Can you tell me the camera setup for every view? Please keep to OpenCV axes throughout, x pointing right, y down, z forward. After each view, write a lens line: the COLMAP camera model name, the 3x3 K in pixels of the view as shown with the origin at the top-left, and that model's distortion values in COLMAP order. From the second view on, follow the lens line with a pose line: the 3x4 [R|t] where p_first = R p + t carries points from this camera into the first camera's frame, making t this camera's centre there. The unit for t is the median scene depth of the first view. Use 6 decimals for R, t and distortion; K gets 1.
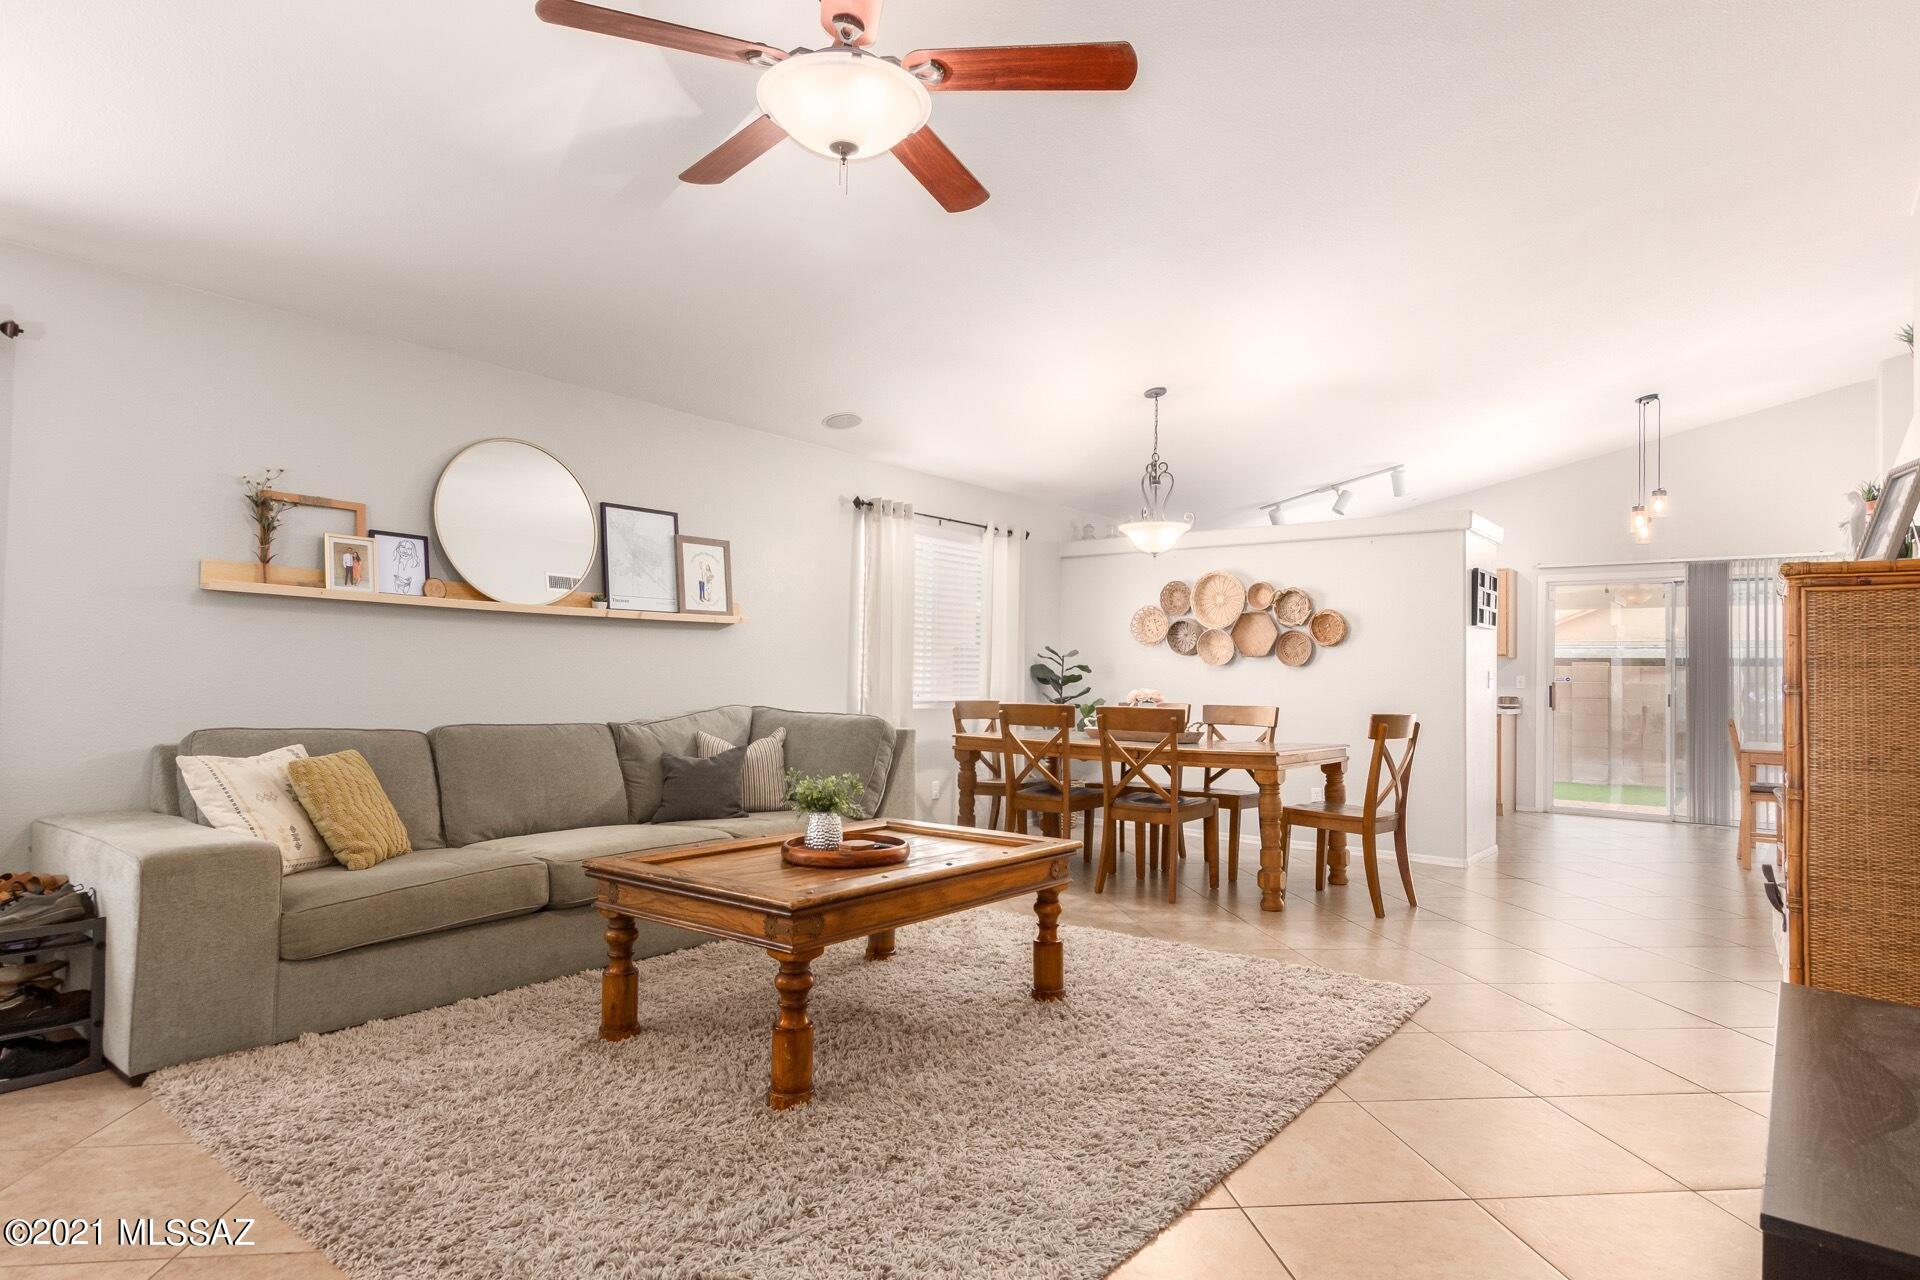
lens RADIAL K [[1072.3, 0, 967.3], [0, 1072.3, 638.1], [0, 0, 1]] dist [0.003122, 0.000277]
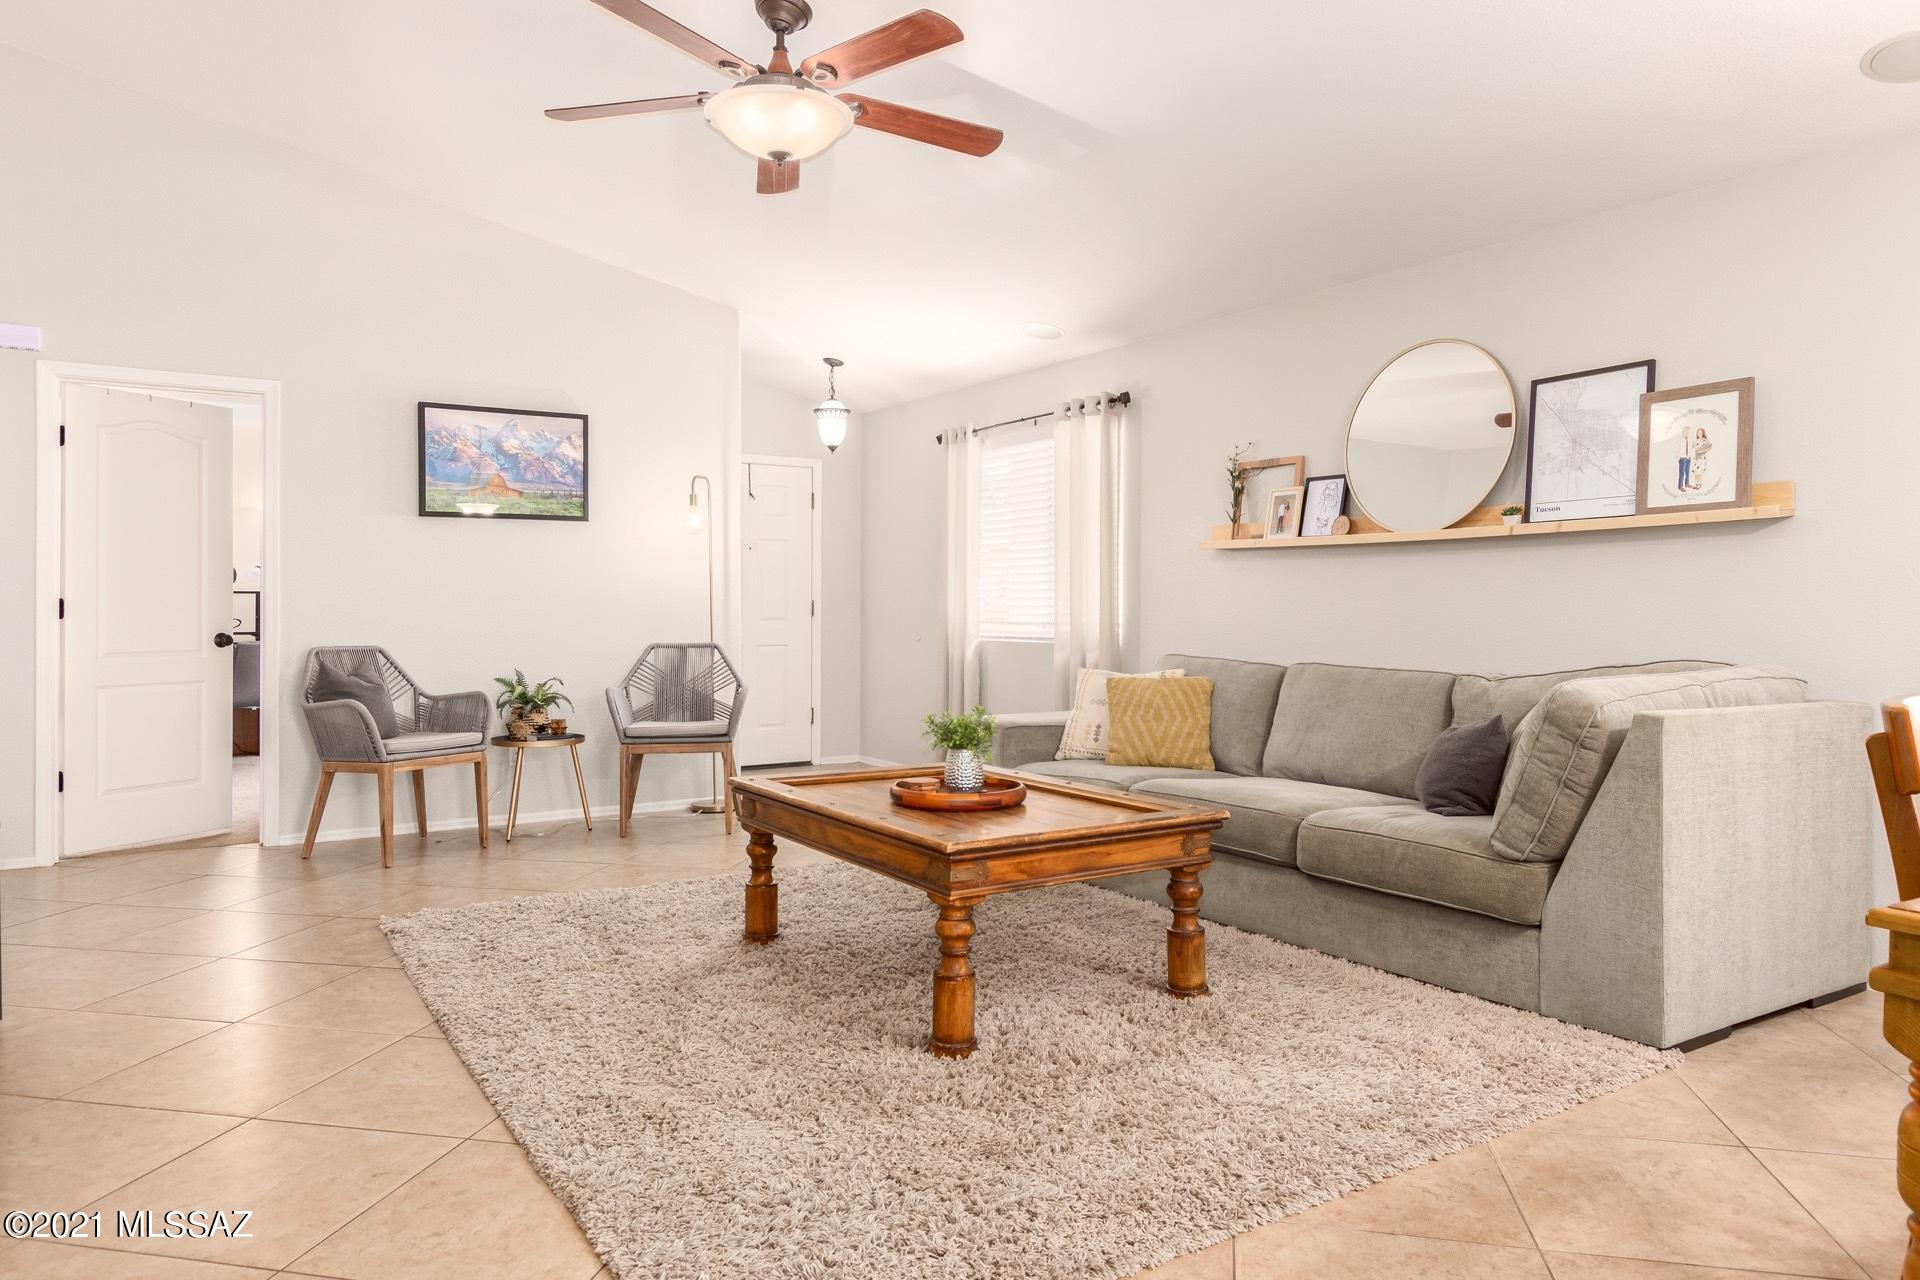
lens RADIAL K [[1249.9, 0, 973.1], [0, 1249.9, 629.6], [0, 0, 1]] dist [-0.003067, 0.004563]
pose [[-0.324365, -0.008190, -0.945897, 0.437064], [0.020666, 0.999662, -0.015742, 0.037499], [0.945706, -0.024654, -0.324086, 0.660050]]
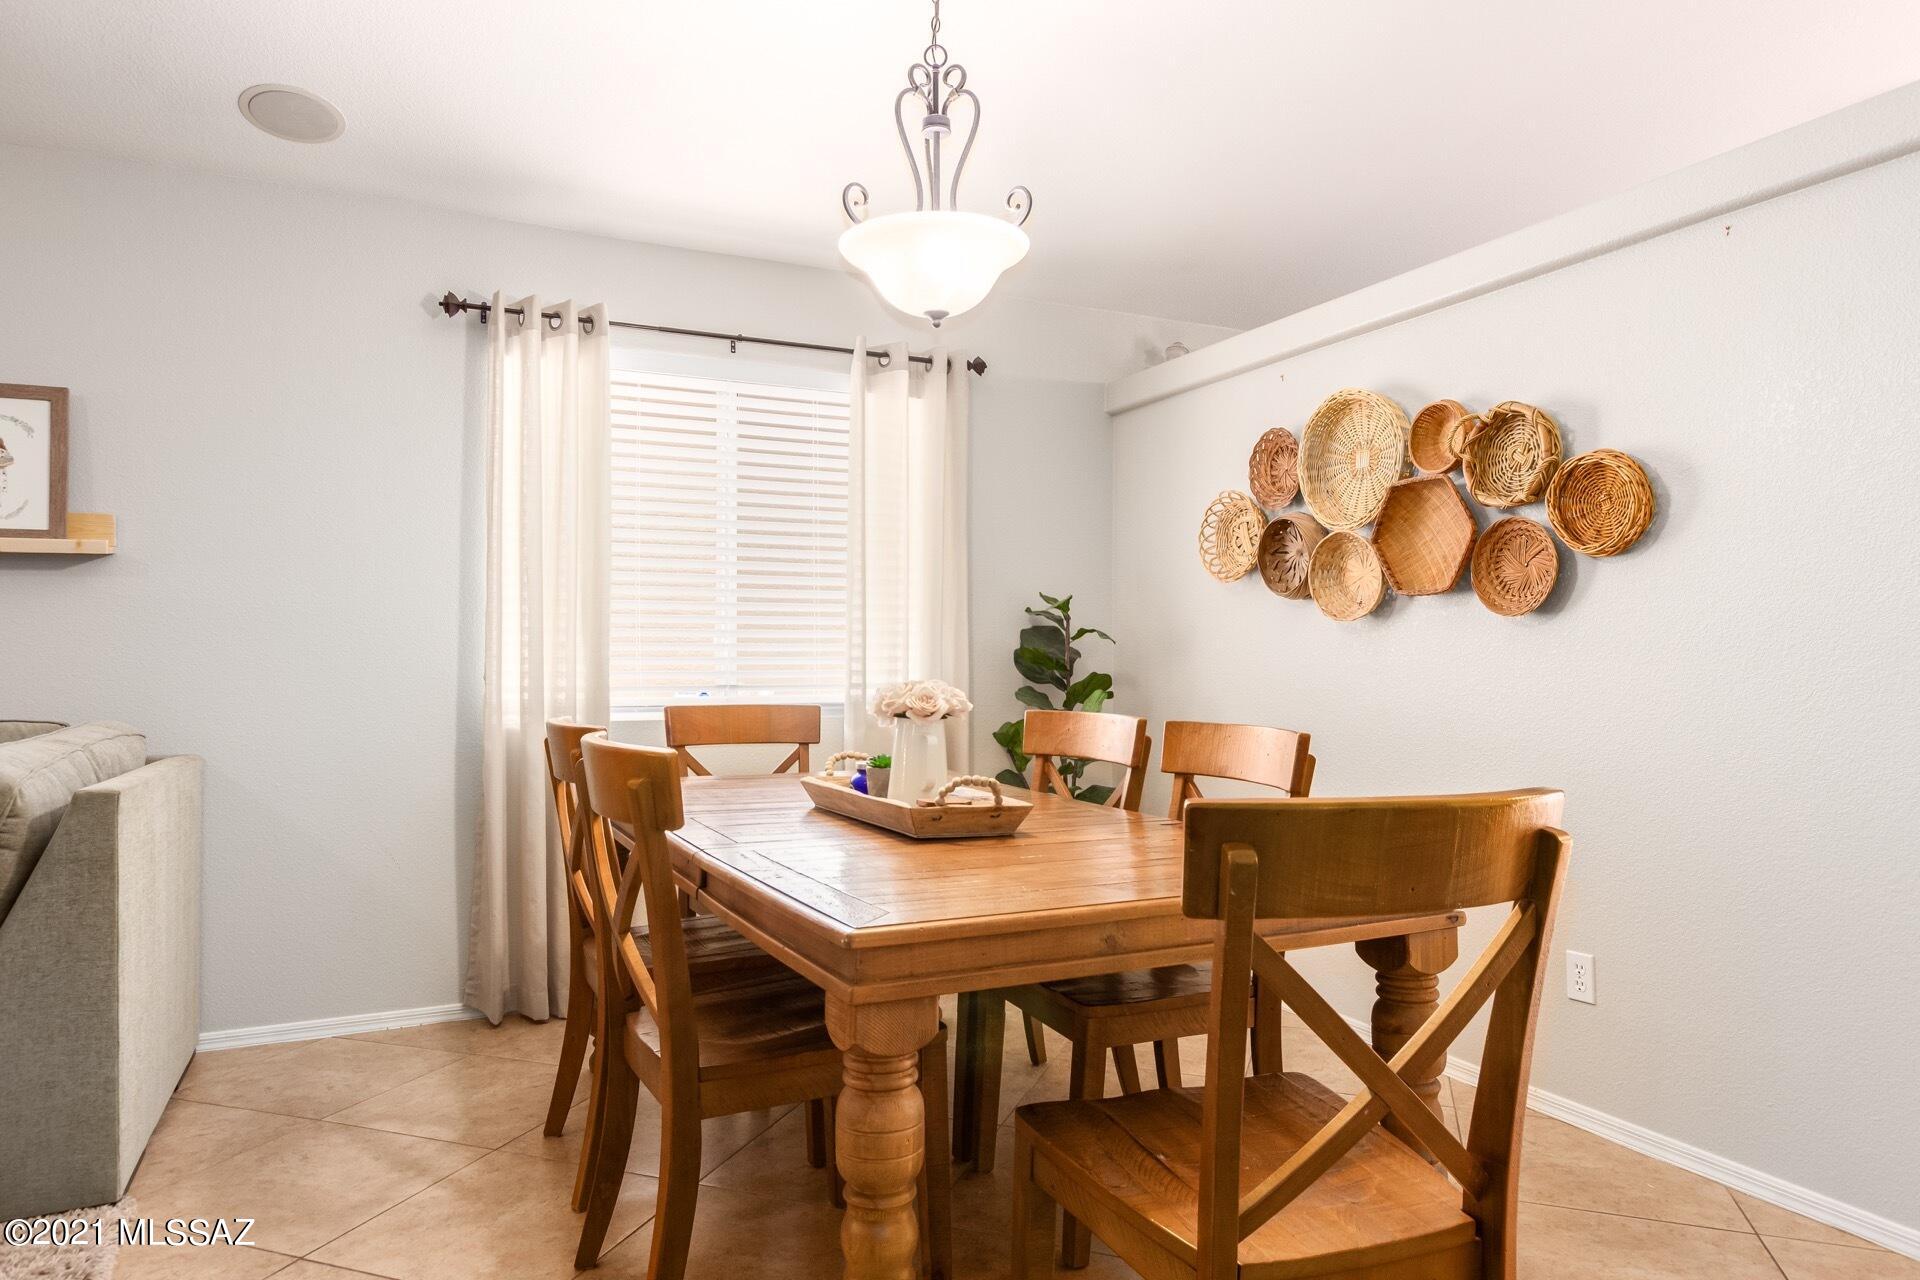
lens RADIAL K [[1221.2, 0, 961.3], [0, 1221.2, 642.4], [0, 0, 1]] dist [0.004307, 0.001559]
pose [[0.899821, -0.020185, -0.435792, 0.317083], [0.028219, 0.999530, 0.011971, 0.025704], [0.435345, -0.023069, 0.899968, 0.537931]]
